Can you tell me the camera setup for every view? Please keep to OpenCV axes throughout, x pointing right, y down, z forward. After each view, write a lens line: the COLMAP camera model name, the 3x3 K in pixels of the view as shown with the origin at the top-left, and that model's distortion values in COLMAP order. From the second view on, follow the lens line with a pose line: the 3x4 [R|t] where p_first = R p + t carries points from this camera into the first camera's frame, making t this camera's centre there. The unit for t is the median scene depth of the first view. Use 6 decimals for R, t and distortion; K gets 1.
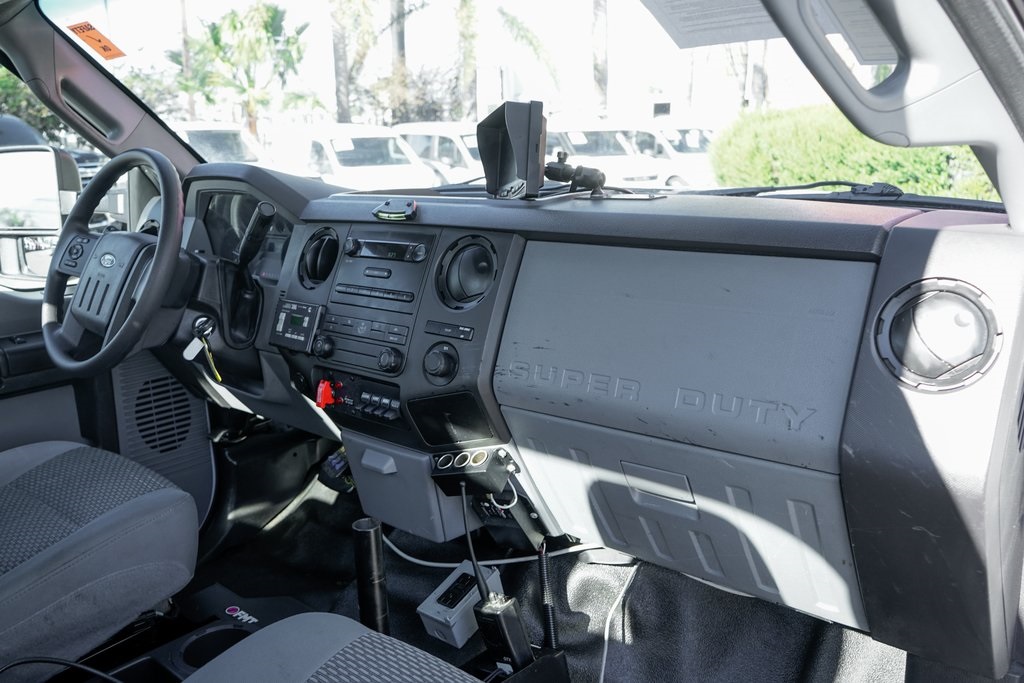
lens RADIAL K [[842.7, 0, 512.0], [0, 842.7, 341.5], [0, 0, 1]] dist [-0.007773, -0.005244]
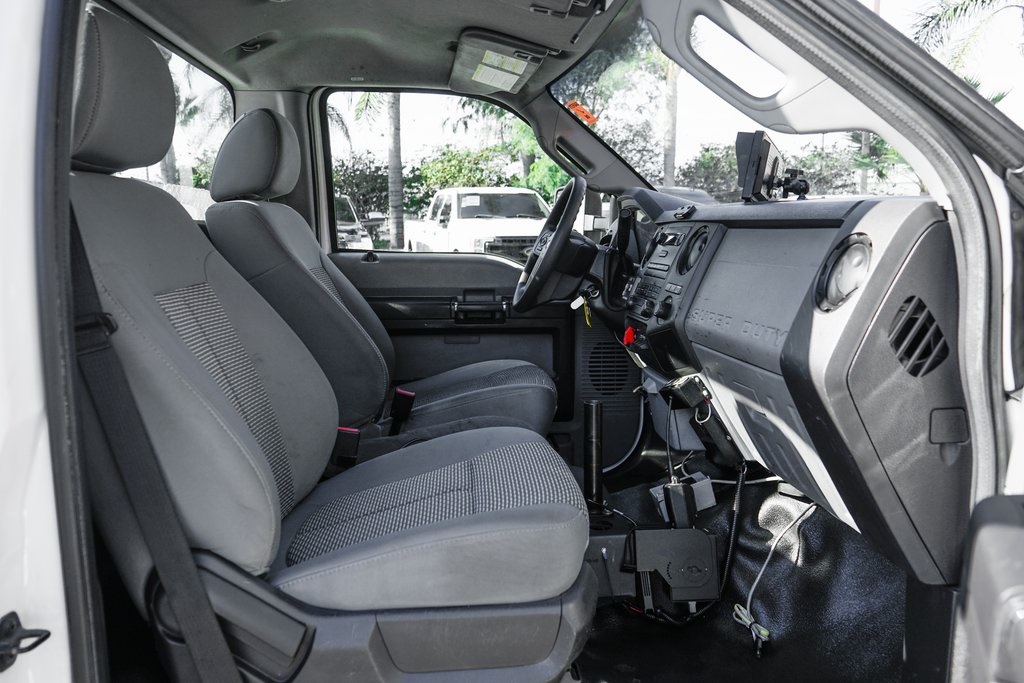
lens RADIAL K [[778.4, 0, 512.0], [0, 778.4, 341.5], [0, 0, 1]] dist [0.000335, -0.000596]
pose [[0.728722, 0.129296, -0.672493, 0.555958], [-0.173747, 0.984790, 0.001065, 0.108581], [0.662402, 0.116068, 0.740103, -0.151617]]
